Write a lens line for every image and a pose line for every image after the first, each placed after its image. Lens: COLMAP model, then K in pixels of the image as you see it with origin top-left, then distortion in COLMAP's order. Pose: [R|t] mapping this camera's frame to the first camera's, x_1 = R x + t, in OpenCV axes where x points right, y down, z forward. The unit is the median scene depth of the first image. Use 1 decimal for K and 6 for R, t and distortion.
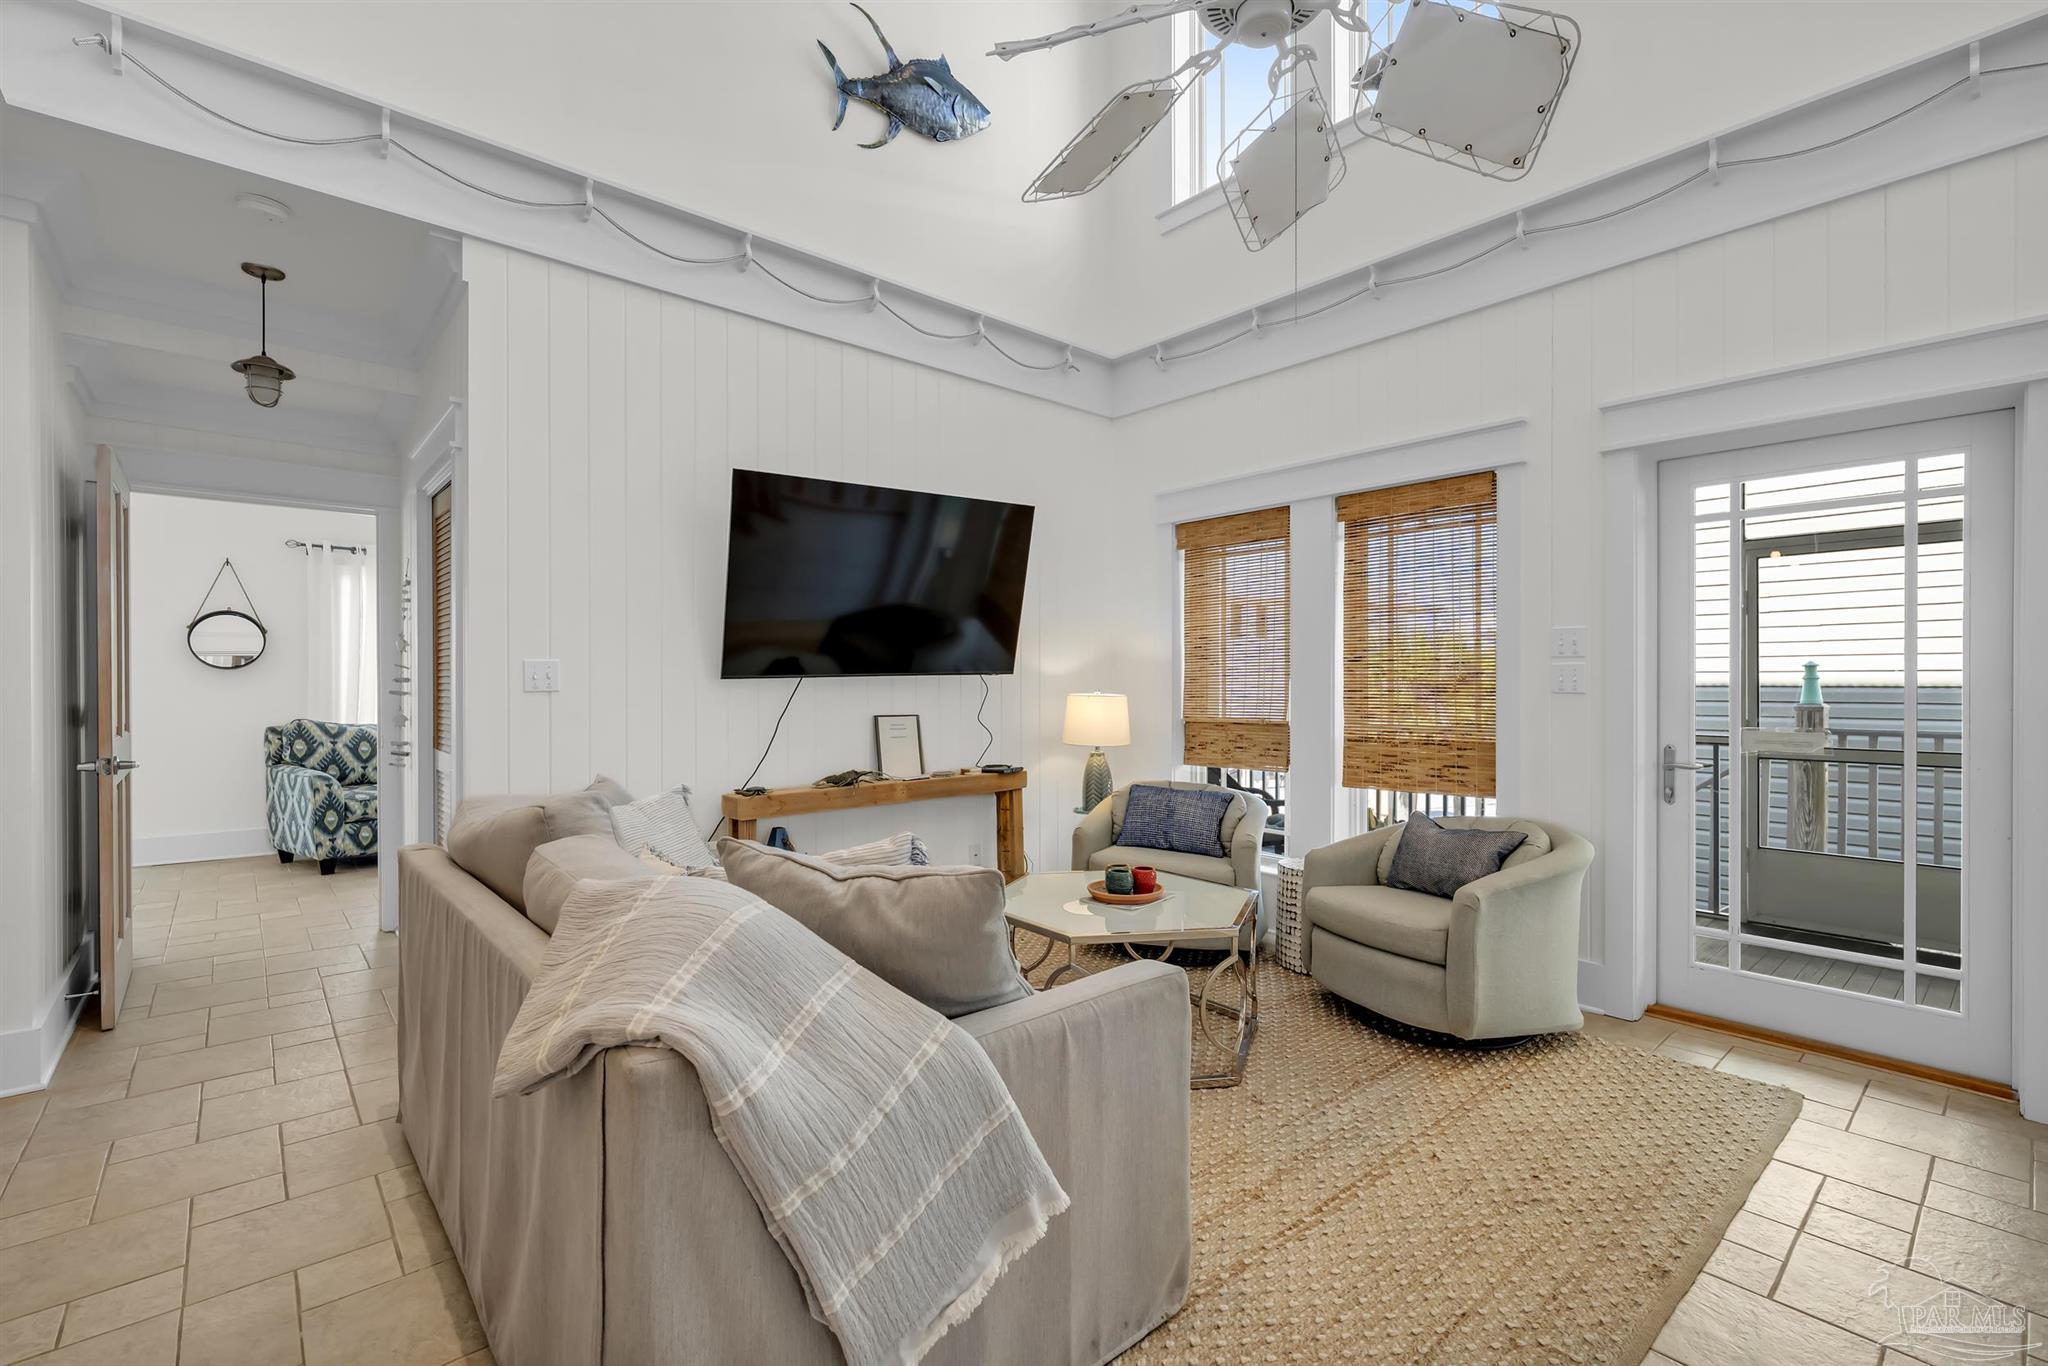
lens RADIAL K [[916.1, 0, 1024.0], [0, 916.1, 683.0], [0, 0, 1]] dist [0.015316, -0.000211]
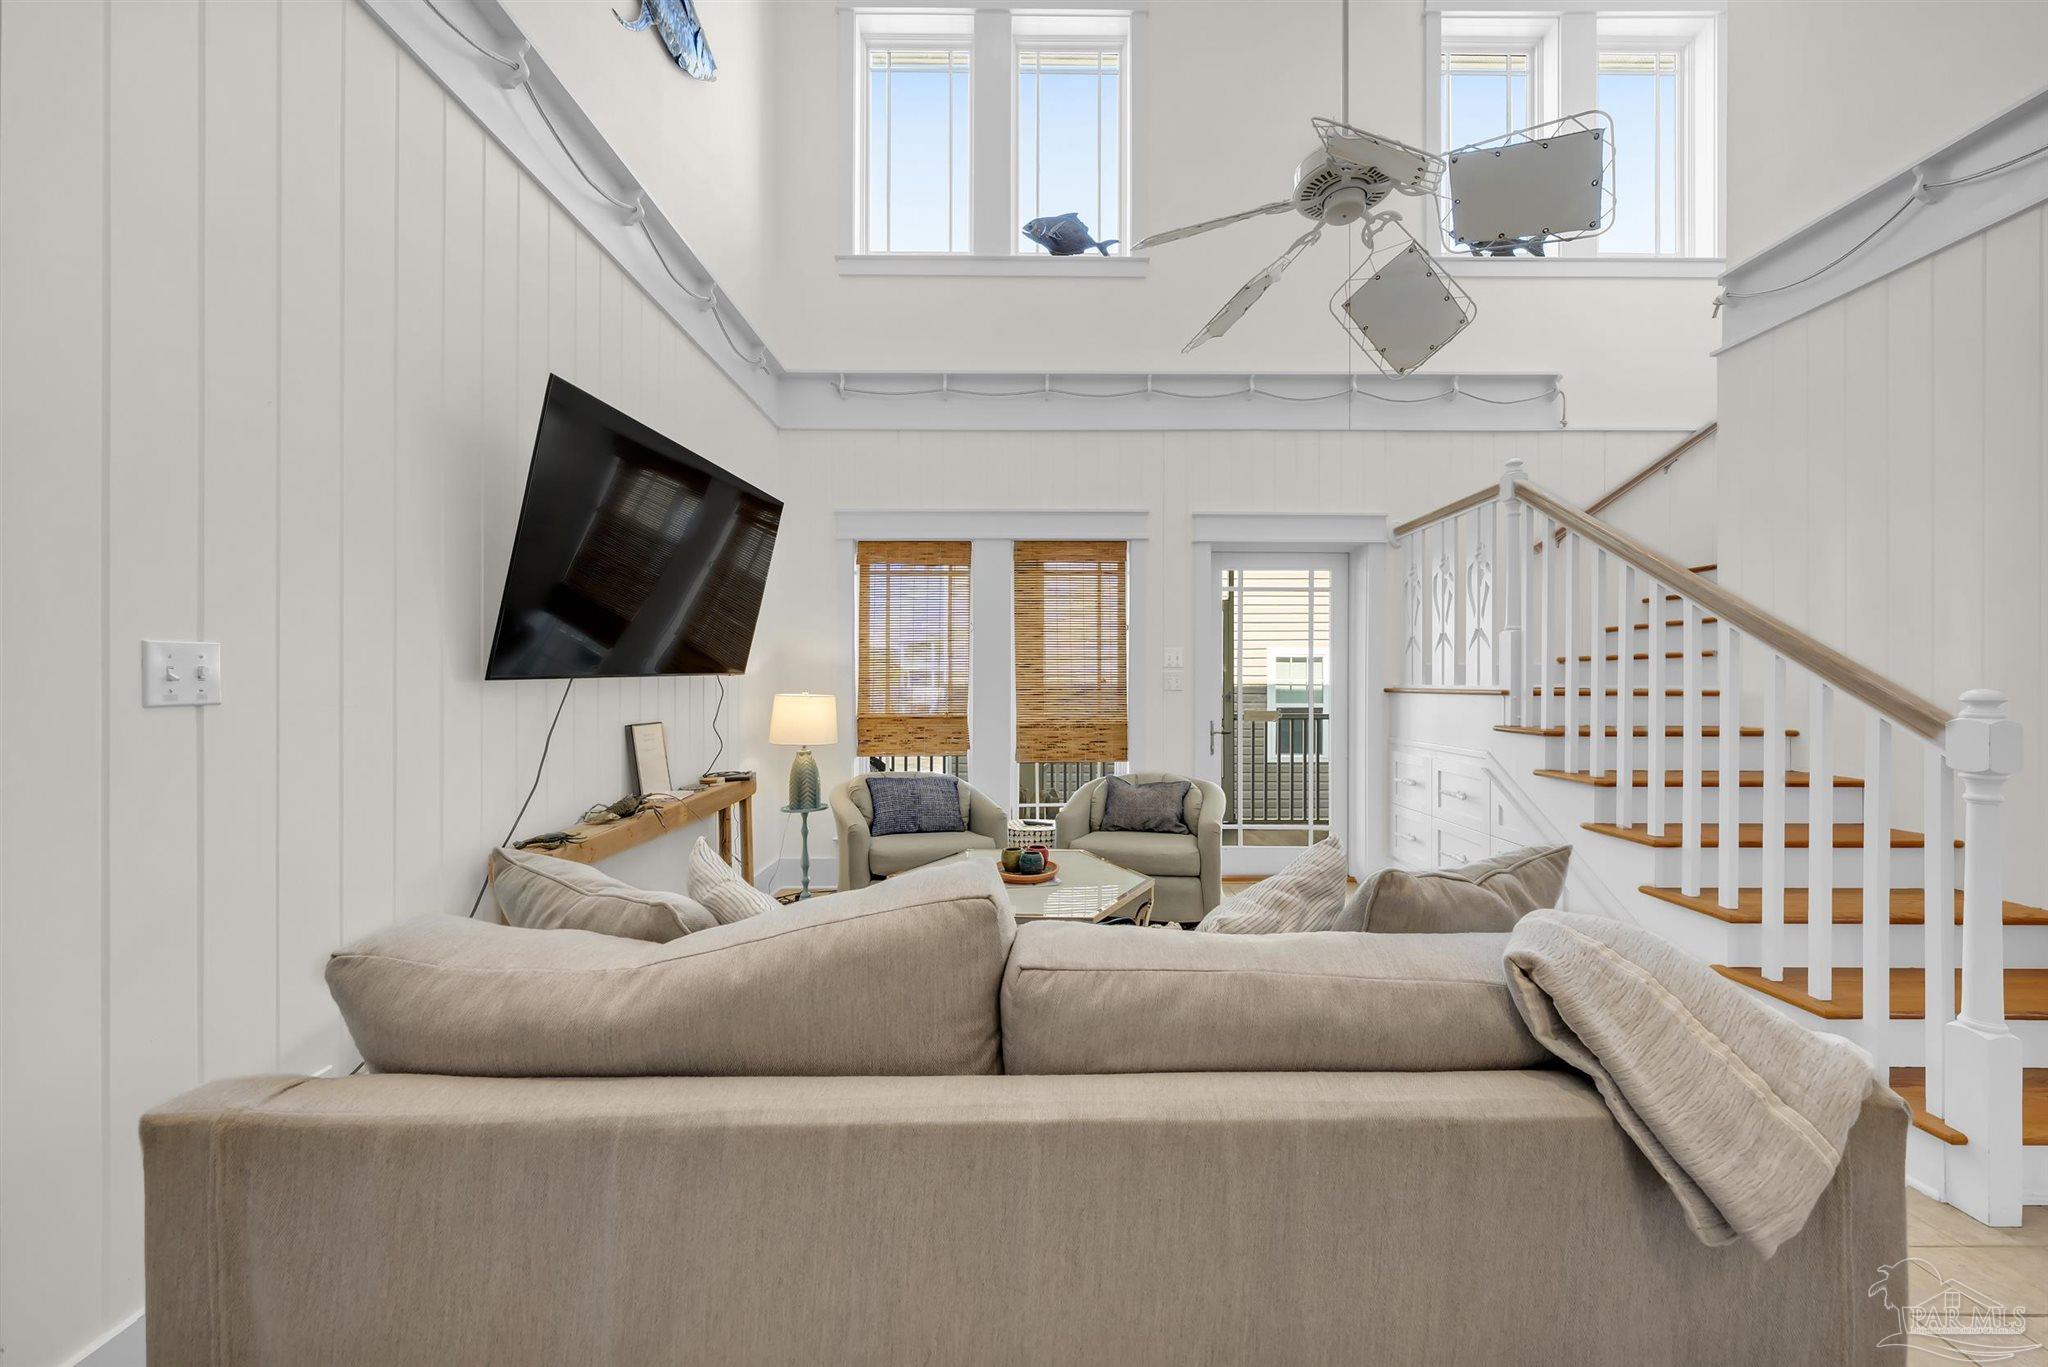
lens RADIAL K [[714.7, 0, 1015.5], [0, 714.7, 681.3], [0, 0, 1]] dist [0.001802, 0.000232]
pose [[0.655978, 0.001383, 0.754779, -0.427278], [-0.001664, 0.999999, -0.000387, -0.003118], [-0.754778, -0.001002, 0.655980, 0.336507]]
